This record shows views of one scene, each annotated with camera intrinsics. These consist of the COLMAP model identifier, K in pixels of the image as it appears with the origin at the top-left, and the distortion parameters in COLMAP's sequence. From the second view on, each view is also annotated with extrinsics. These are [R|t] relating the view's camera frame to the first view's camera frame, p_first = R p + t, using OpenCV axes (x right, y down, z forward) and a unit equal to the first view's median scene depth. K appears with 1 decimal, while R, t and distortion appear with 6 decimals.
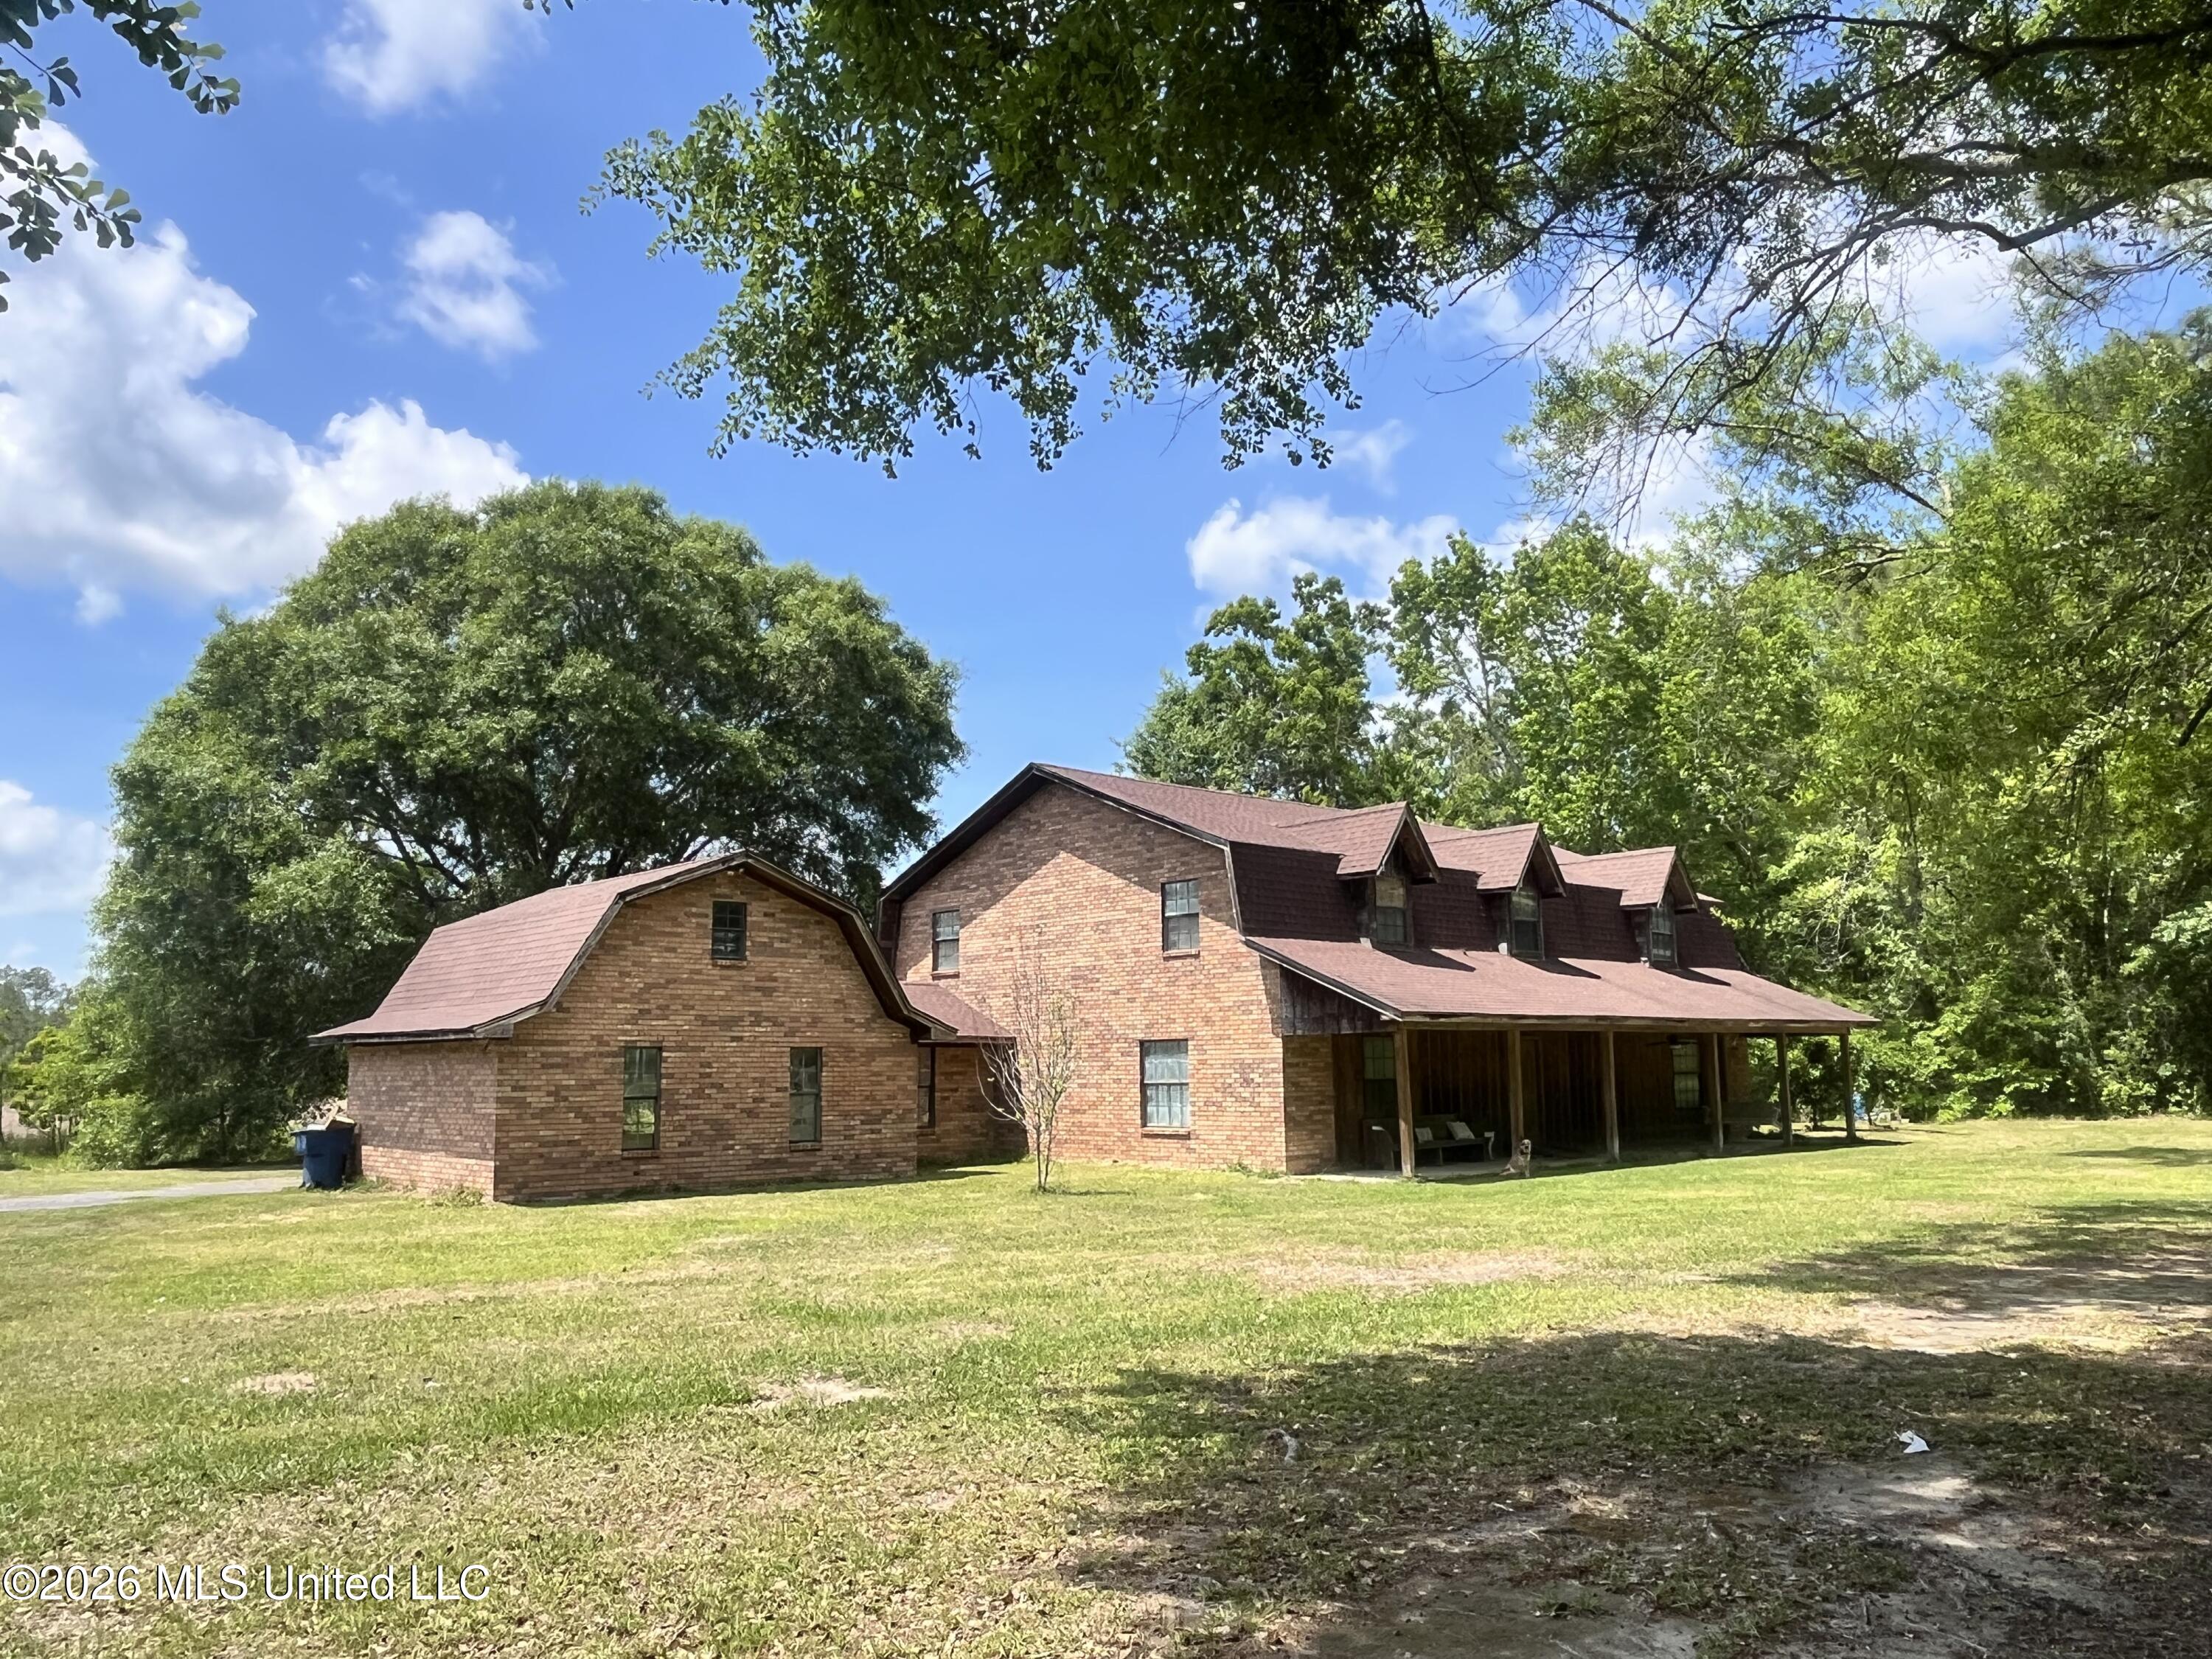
lens RADIAL K [[1699.1, 0, 1106.0], [0, 1699.1, 829.5], [0, 0, 1]] dist [-0.007365, 0.003184]
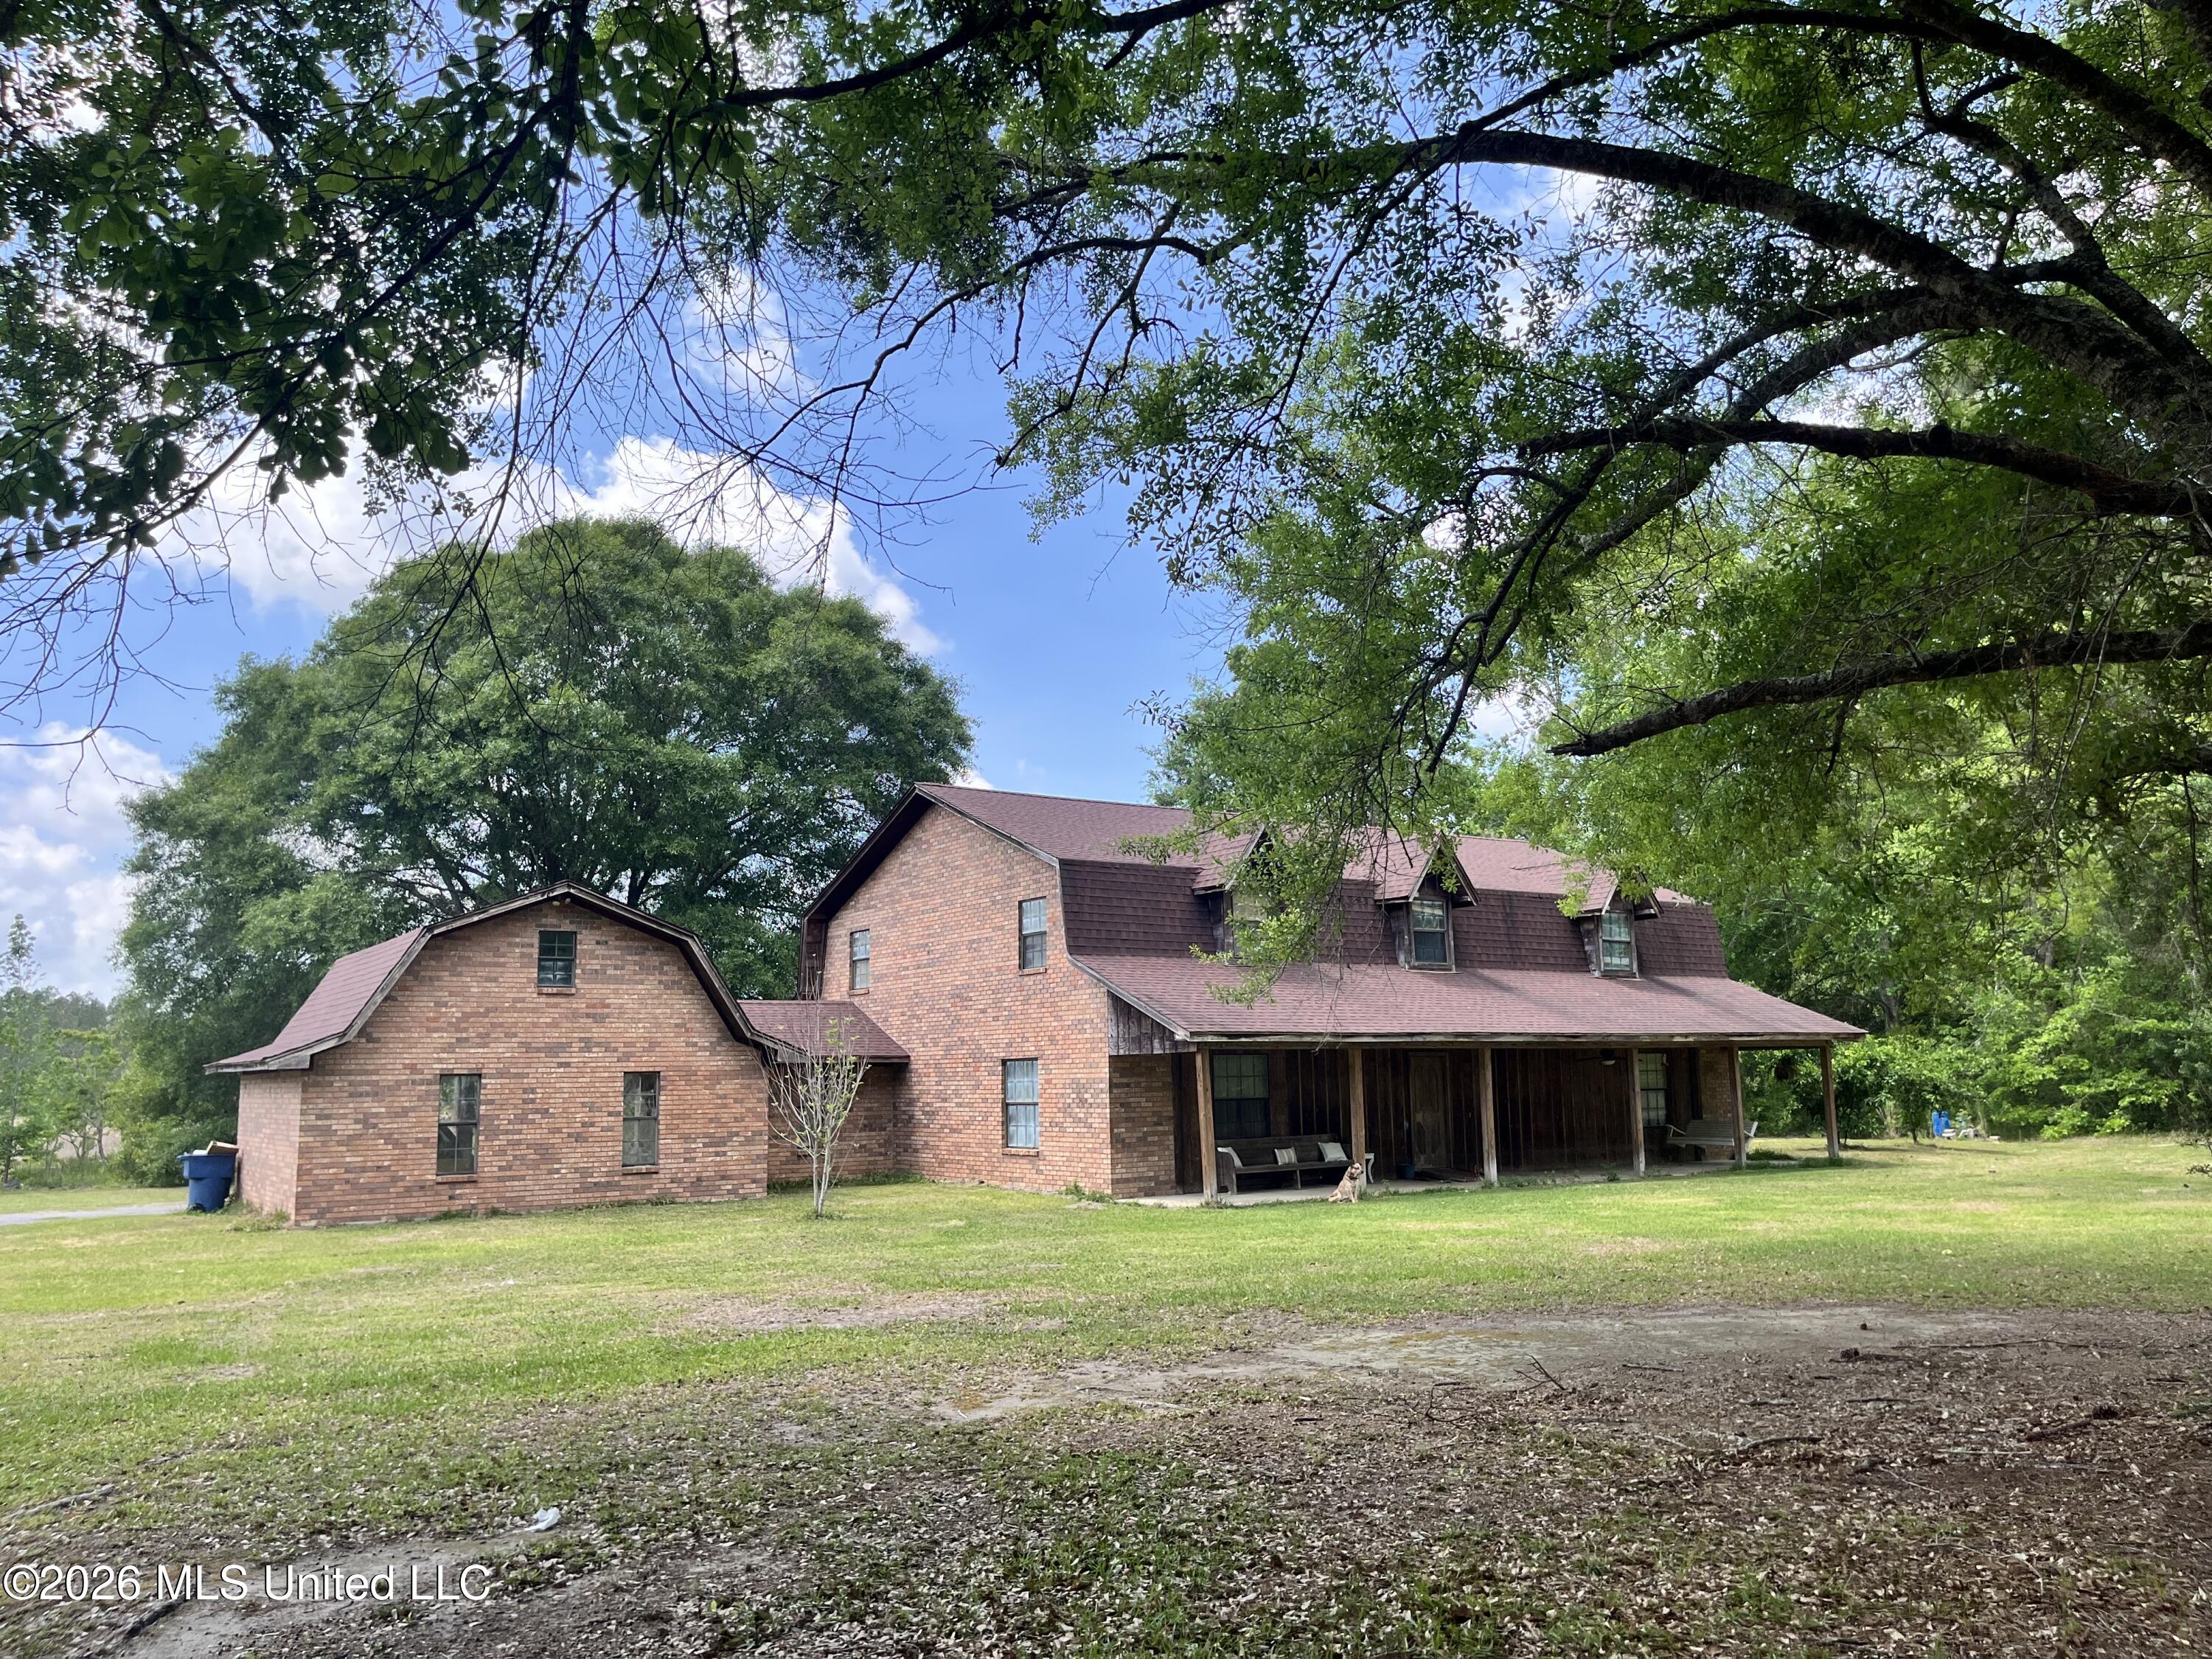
lens RADIAL K [[1738.6, 0, 1106.0], [0, 1738.6, 829.5], [0, 0, 1]] dist [0.061136, -0.060315]
pose [[0.989545, -0.026153, -0.141836, 0.233564], [0.026316, 0.999653, -0.000726, -0.008202], [0.141806, -0.003014, 0.989890, 0.002397]]
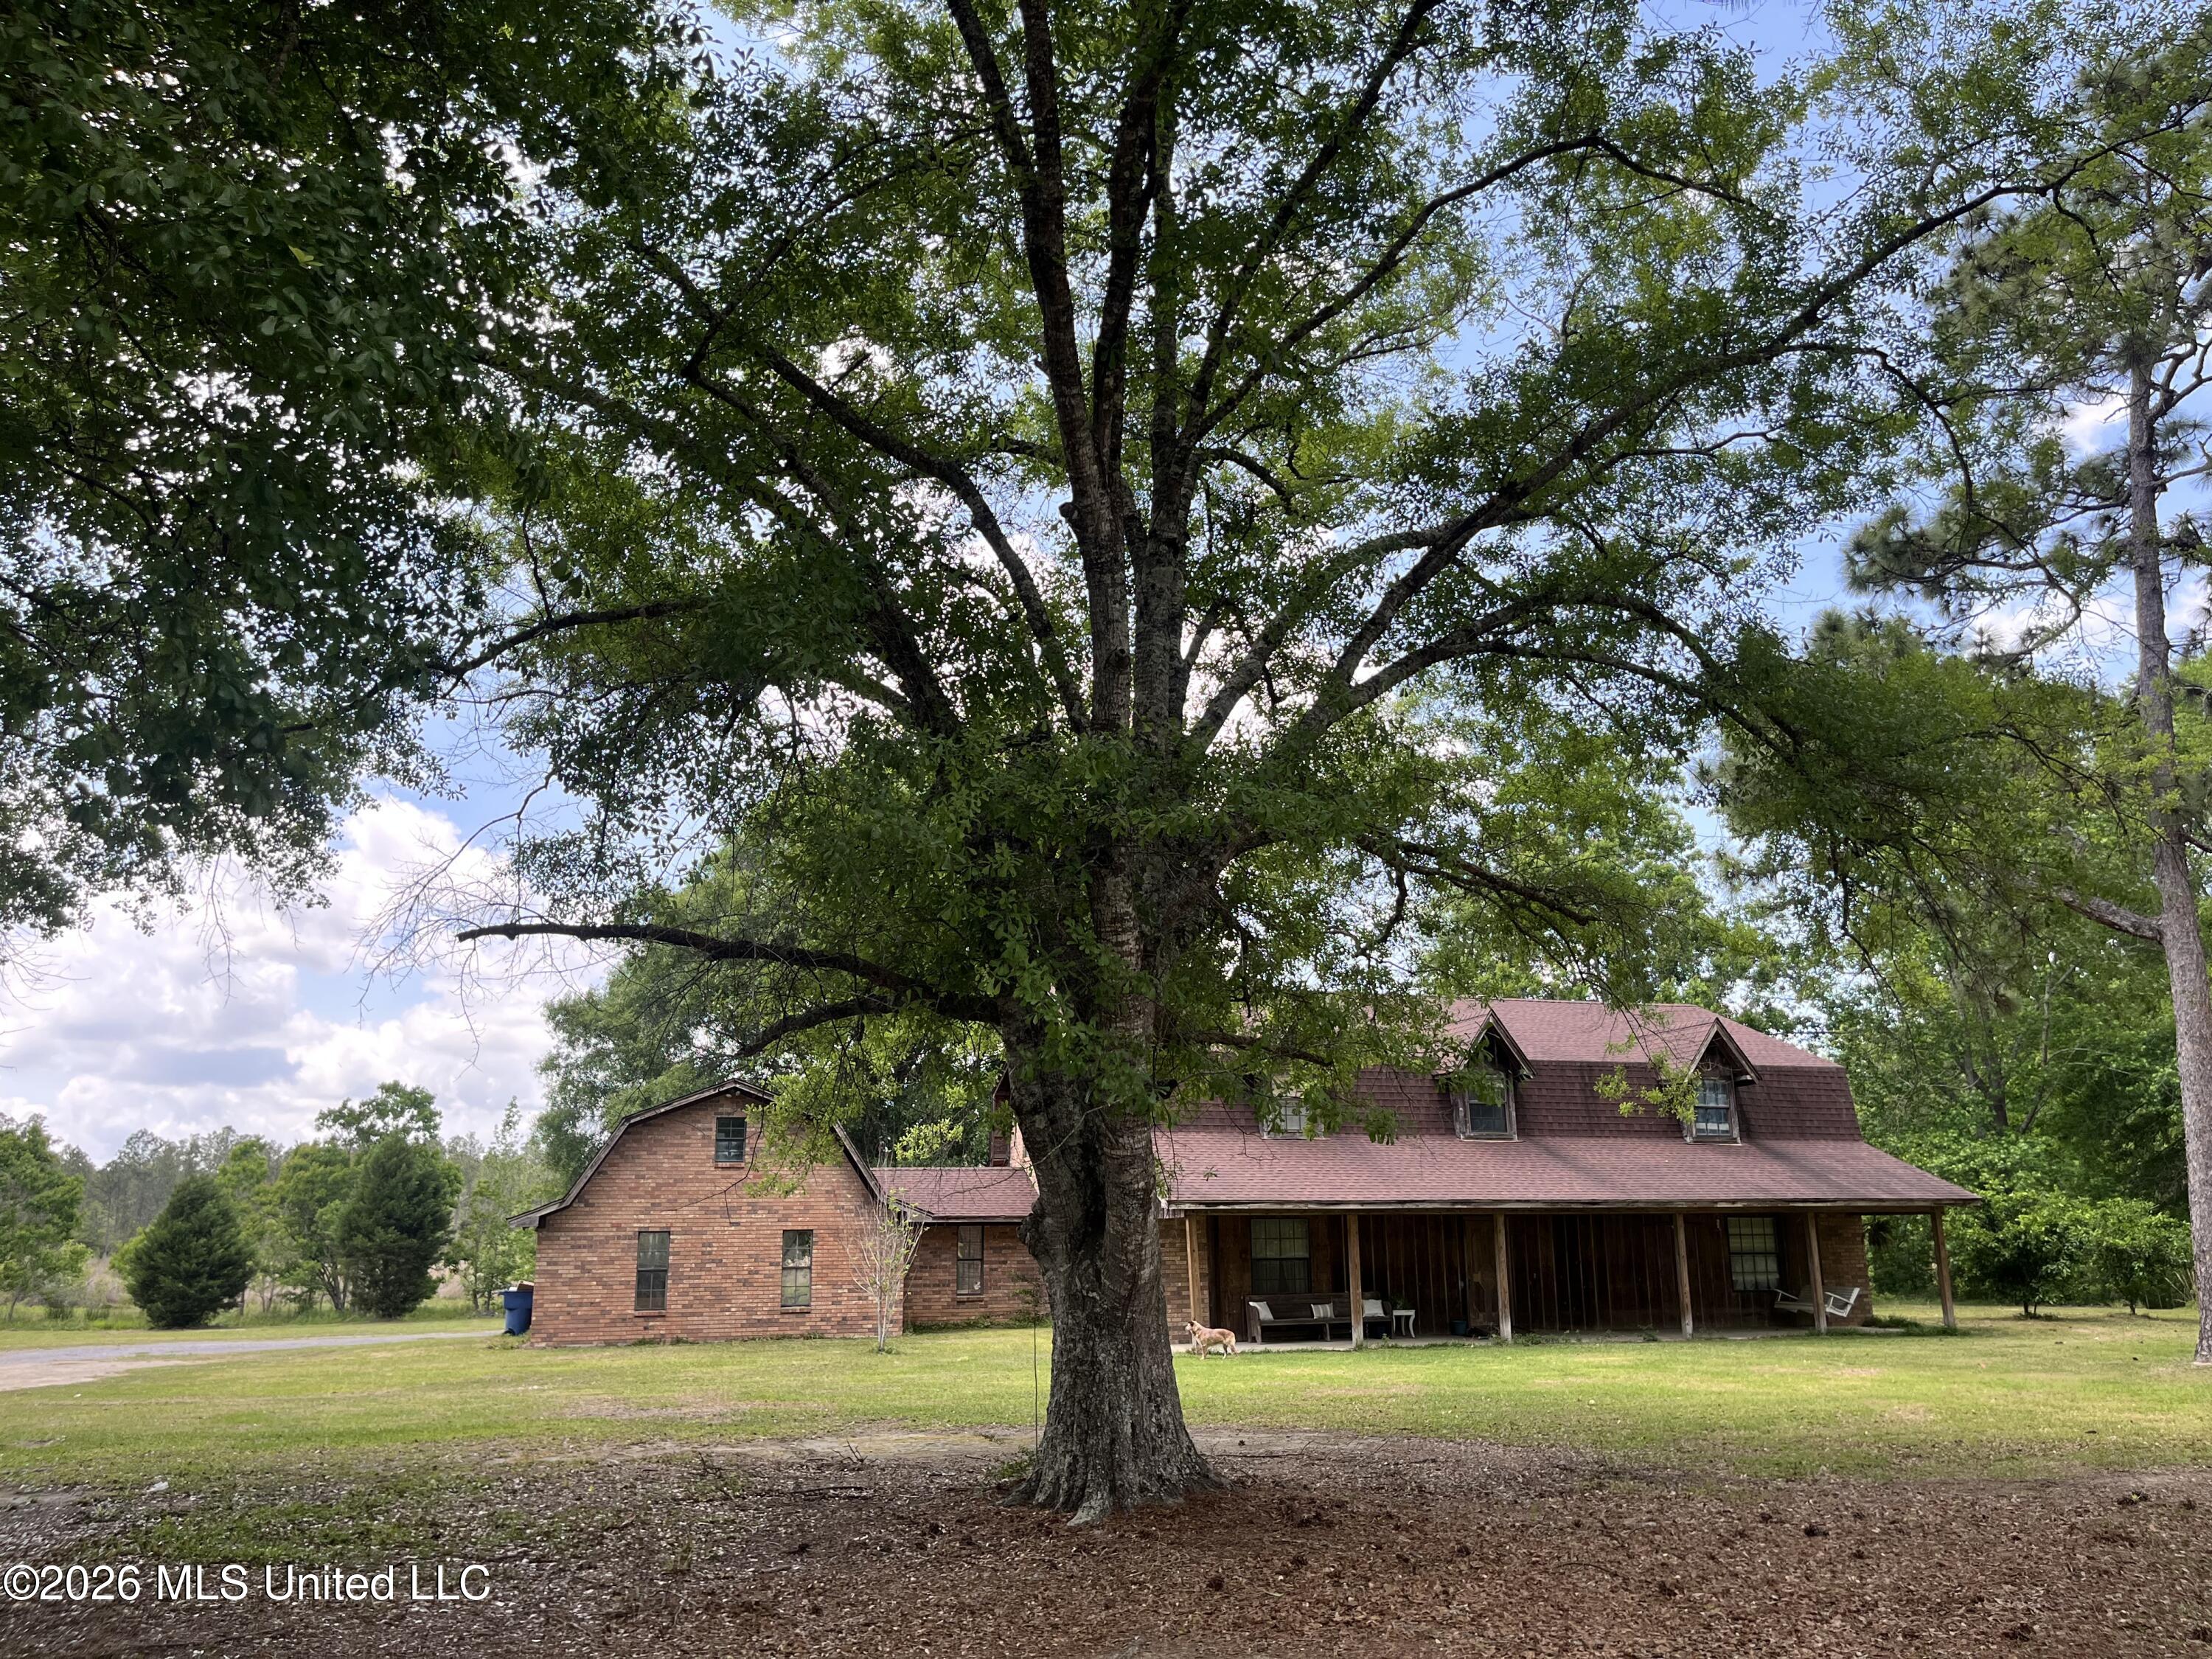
lens RADIAL K [[1738.6, 0, 1106.0], [0, 1738.6, 829.5], [0, 0, 1]] dist [0.061136, -0.060315]
pose [[0.892993, -0.099352, -0.438967, 0.591220], [0.063239, 0.993353, -0.096179, -0.027454], [0.445605, 0.058127, 0.893341, -0.080631]]
